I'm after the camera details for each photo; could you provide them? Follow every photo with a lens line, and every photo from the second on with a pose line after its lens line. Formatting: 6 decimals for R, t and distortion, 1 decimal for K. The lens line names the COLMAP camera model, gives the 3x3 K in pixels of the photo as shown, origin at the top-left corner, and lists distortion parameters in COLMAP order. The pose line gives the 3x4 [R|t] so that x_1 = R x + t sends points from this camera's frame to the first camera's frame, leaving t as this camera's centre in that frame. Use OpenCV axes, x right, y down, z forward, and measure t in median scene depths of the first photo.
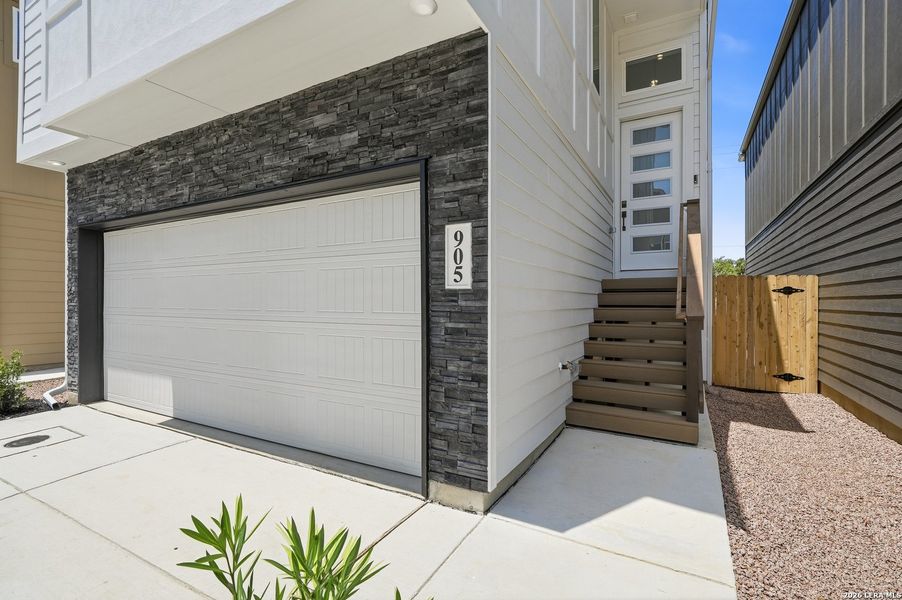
lens RADIAL K [[430.6, 0, 444.9], [0, 430.6, 300.2], [0, 0, 1]] dist [-0.010693, 0.004550]
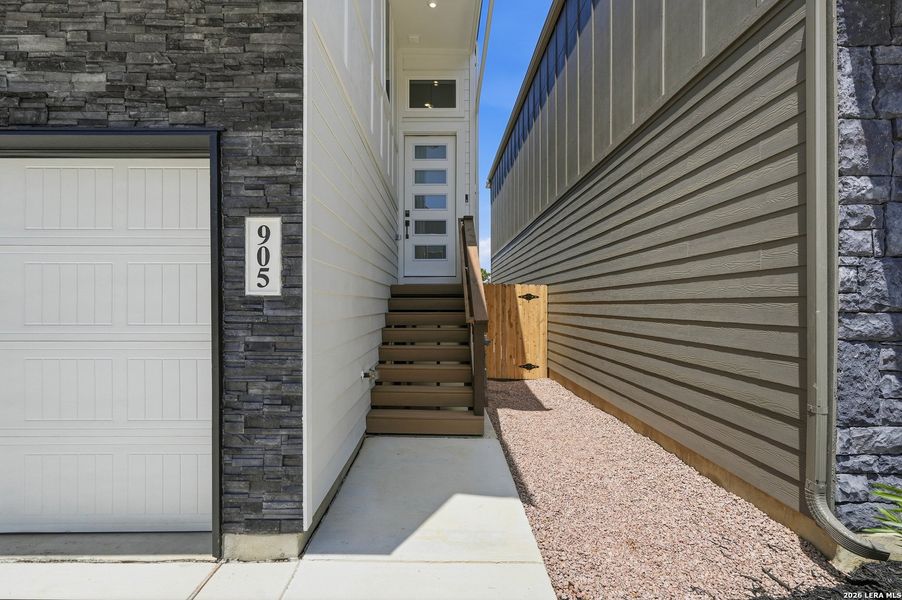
lens RADIAL K [[430.6, 0, 448.9], [0, 430.6, 302.3], [0, 0, 1]] dist [-0.010693, 0.004550]
pose [[0.861514, 0.001558, 0.507732, -0.066449], [-0.000977, 0.999999, -0.001411, -0.009551], [-0.507733, 0.000719, 0.861514, 0.084273]]
